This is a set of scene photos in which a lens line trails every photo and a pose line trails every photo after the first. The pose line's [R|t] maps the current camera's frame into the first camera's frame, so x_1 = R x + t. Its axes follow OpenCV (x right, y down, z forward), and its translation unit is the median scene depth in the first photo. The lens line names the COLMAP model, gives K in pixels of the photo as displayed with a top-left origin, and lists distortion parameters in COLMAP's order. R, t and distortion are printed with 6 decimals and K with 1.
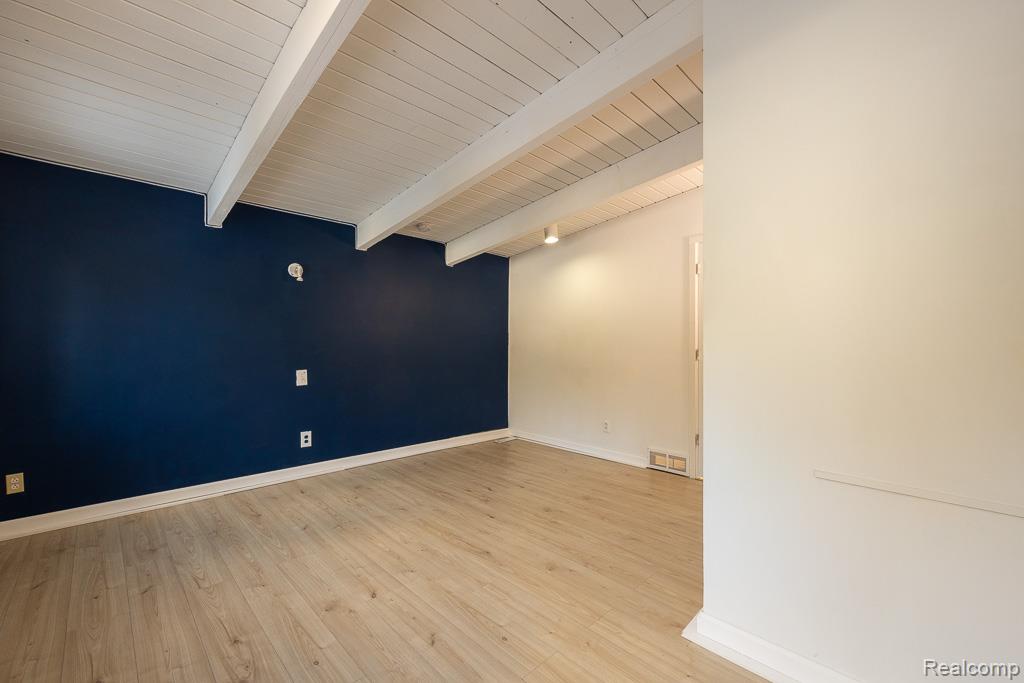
lens RADIAL K [[432.9, 0, 491.2], [0, 432.9, 344.5], [0, 0, 1]] dist [-0.000129, 0.000134]
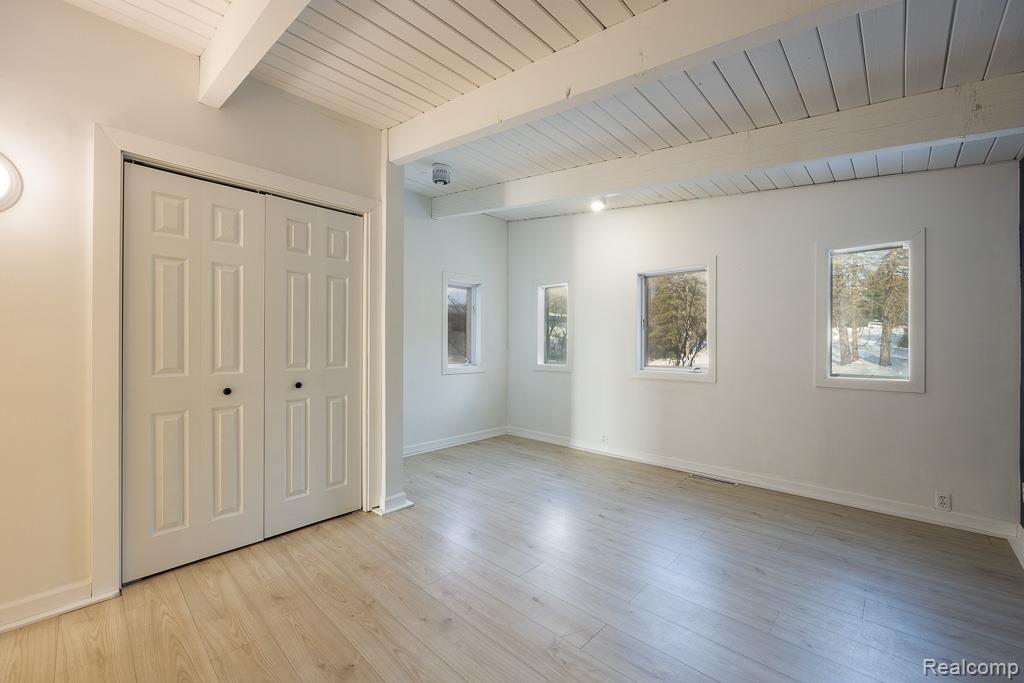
lens RADIAL K [[415.8, 0, 518.7], [0, 415.8, 344.7], [0, 0, 1]] dist [-0.002509, -0.000085]
pose [[-0.997754, -0.006664, -0.066651, 0.073677], [-0.006622, 0.999978, -0.000855, -0.000012], [0.066656, -0.000411, -0.997776, 1.634232]]
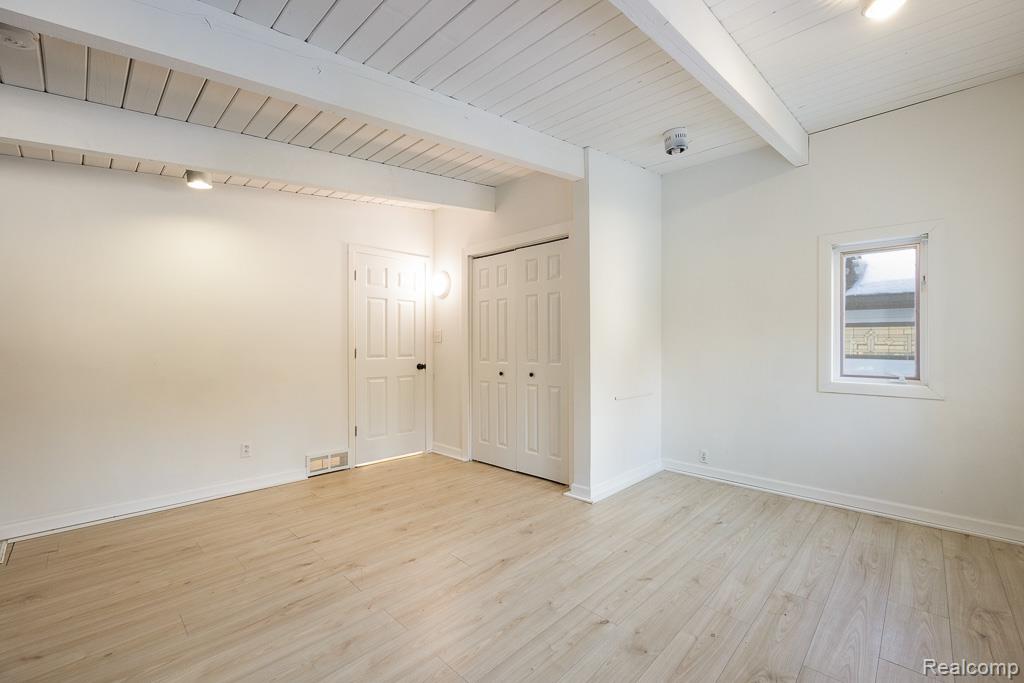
lens RADIAL K [[415.7, 0, 515.1], [0, 415.7, 345.0], [0, 0, 1]] dist [-0.000011, 0.000282]
pose [[-0.055530, -0.003541, 0.998451, -0.774003], [-0.001952, 0.999992, 0.003438, -0.005602], [-0.998455, -0.001758, -0.055536, 0.844190]]
